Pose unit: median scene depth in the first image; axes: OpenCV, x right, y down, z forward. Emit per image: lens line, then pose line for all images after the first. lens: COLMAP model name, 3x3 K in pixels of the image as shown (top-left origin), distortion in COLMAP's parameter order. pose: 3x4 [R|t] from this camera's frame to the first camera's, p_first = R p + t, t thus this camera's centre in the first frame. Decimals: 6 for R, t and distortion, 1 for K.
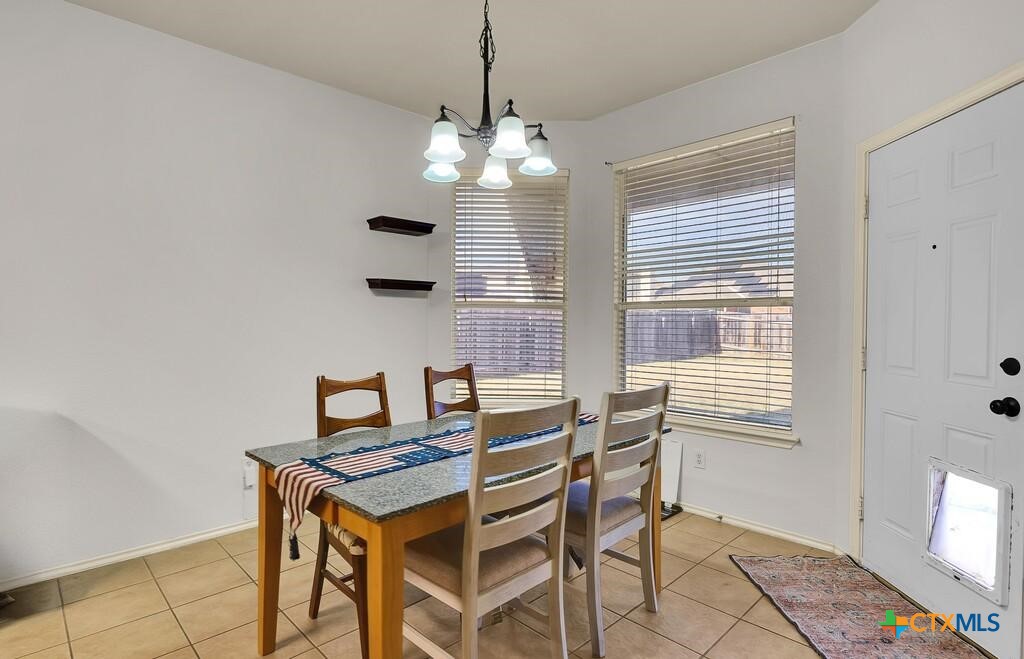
lens RADIAL K [[516.6, 0, 512.5], [0, 516.6, 320.7], [0, 0, 1]] dist [-0.003499, -0.000283]
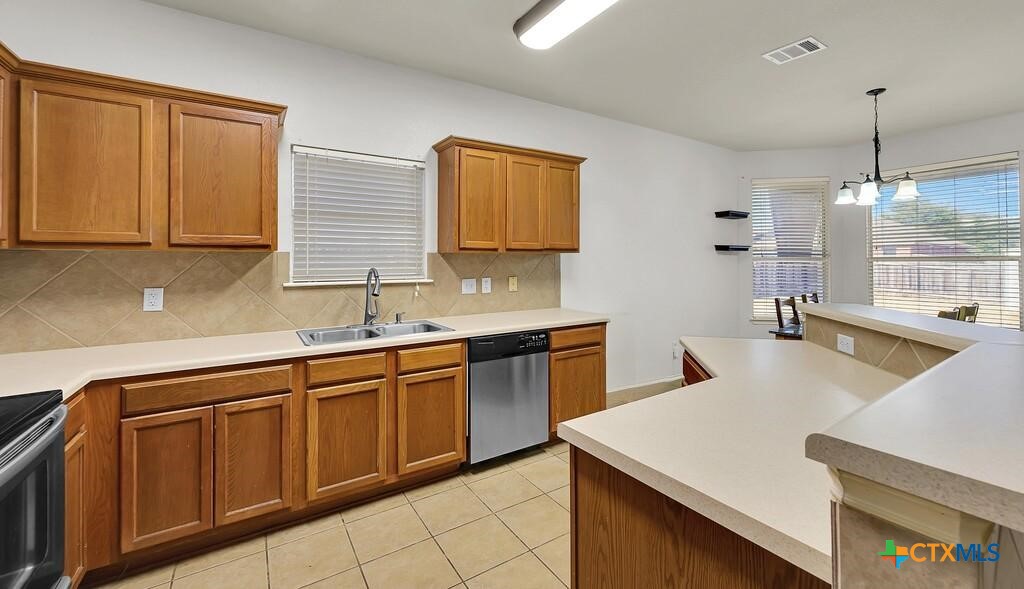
lens RADIAL K [[413.9, 0, 518.4], [0, 413.9, 257.4], [0, 0, 1]] dist [-0.006575, 0.000180]
pose [[0.978383, -0.001871, -0.206791, -0.871964], [-0.000674, 0.999925, -0.012240, -0.026805], [0.206798, 0.012115, 0.978309, -0.735280]]
